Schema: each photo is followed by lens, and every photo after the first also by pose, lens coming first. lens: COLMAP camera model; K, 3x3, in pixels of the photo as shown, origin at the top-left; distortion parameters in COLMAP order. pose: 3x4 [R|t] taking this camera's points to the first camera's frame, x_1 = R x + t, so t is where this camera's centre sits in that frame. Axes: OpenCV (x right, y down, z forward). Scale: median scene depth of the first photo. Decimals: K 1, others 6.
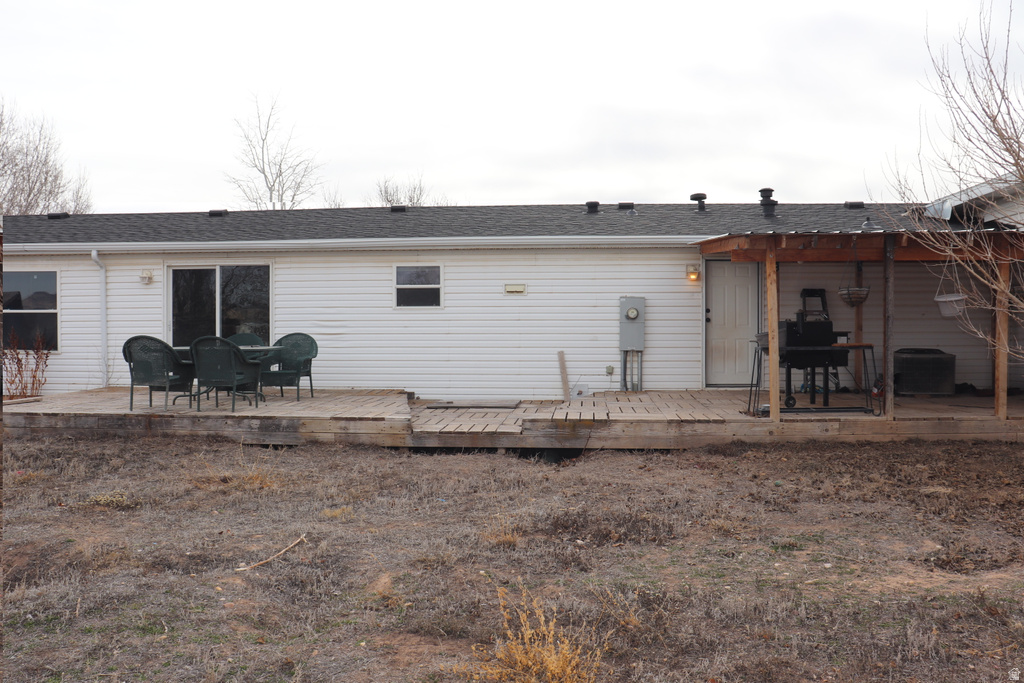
lens RADIAL K [[846.3, 0, 516.7], [0, 846.3, 340.3], [0, 0, 1]] dist [-0.171379, 0.160431]
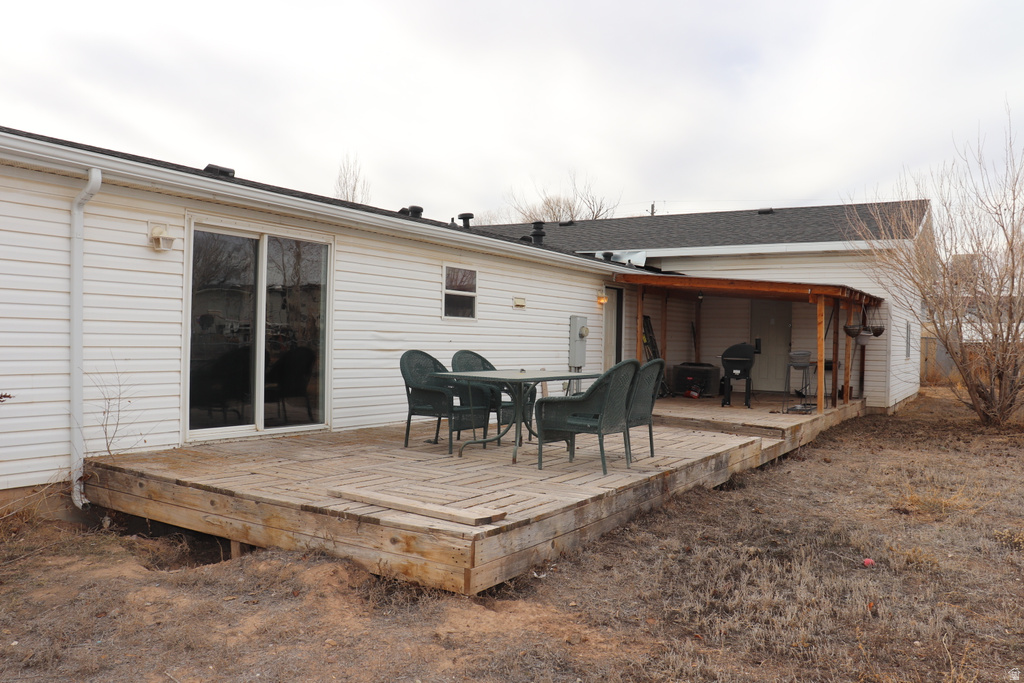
lens RADIAL K [[846.3, 0, 516.7], [0, 846.3, 340.3], [0, 0, 1]] dist [-0.171379, 0.160431]
pose [[0.442493, 0.012474, 0.896685, -1.137803], [-0.010353, 0.999908, -0.008801, -0.014808], [-0.896712, -0.005389, 0.442582, 0.794295]]
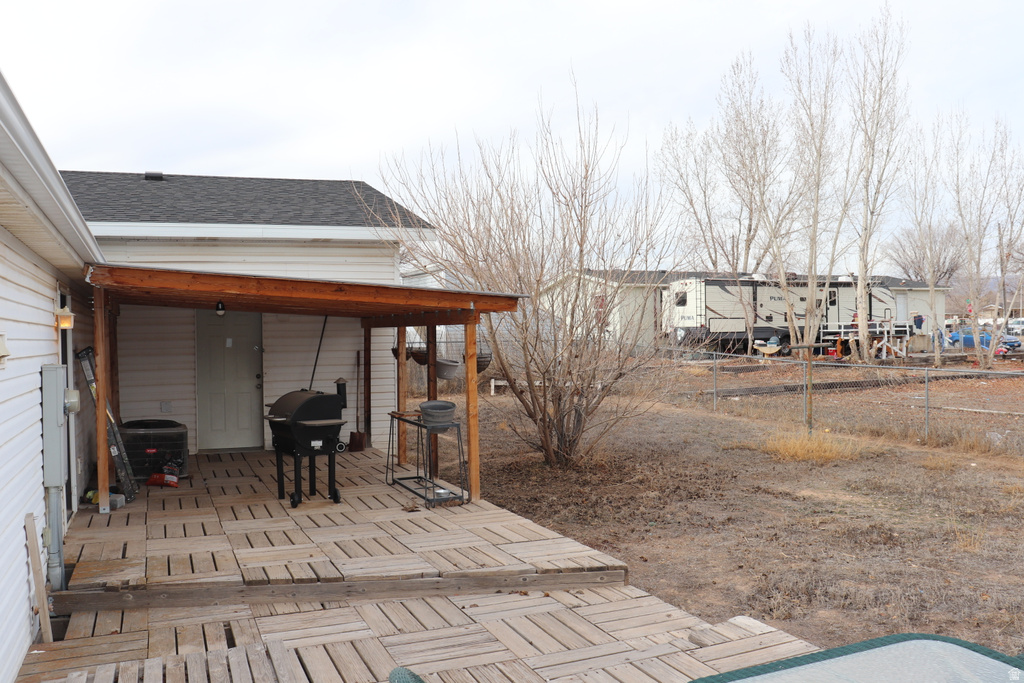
lens RADIAL K [[843.9, 0, 512.0], [0, 843.9, 341.5], [0, 0, 1]] dist [-0.174333, 0.163109]
pose [[-0.472155, 0.003654, 0.881508, -0.486601], [0.030331, 0.999467, 0.012103, -0.082892], [-0.880994, 0.032451, -0.472014, 1.313873]]
